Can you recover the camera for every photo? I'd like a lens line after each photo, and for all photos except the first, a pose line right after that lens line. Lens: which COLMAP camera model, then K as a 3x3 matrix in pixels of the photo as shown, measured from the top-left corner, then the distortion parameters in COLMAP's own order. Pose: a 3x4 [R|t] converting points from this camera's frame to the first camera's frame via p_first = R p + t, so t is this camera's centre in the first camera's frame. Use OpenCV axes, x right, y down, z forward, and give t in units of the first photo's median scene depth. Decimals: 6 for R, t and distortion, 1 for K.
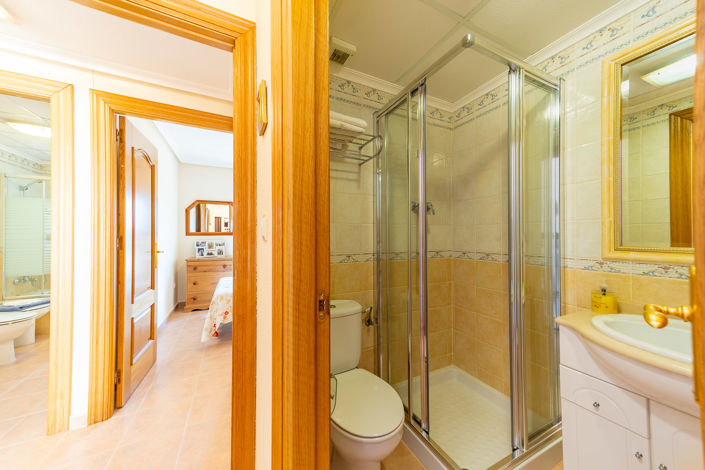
lens RADIAL K [[245.9, 0, 353.7], [0, 245.9, 234.8], [0, 0, 1]] dist [0.017699, 0.000151]
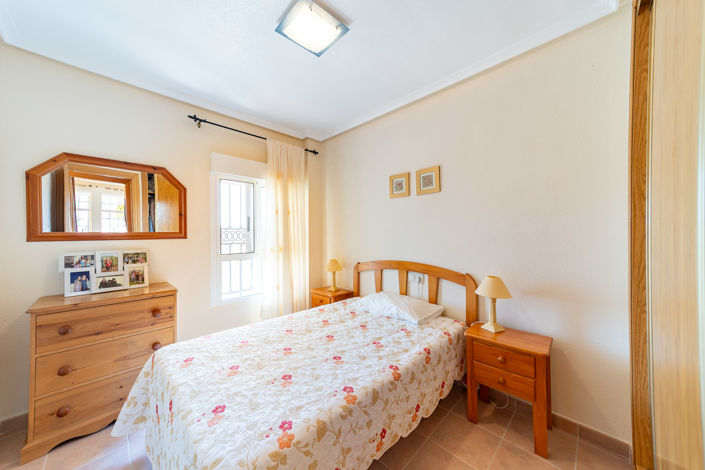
lens RADIAL K [[245.9, 0, 353.7], [0, 245.9, 234.8], [0, 0, 1]] dist [0.017699, 0.000151]
pose [[0.946239, -0.005419, 0.323422, -0.325402], [0.005096, 0.999985, 0.001846, -0.005041], [-0.323427, -0.000099, 0.946253, 0.465065]]
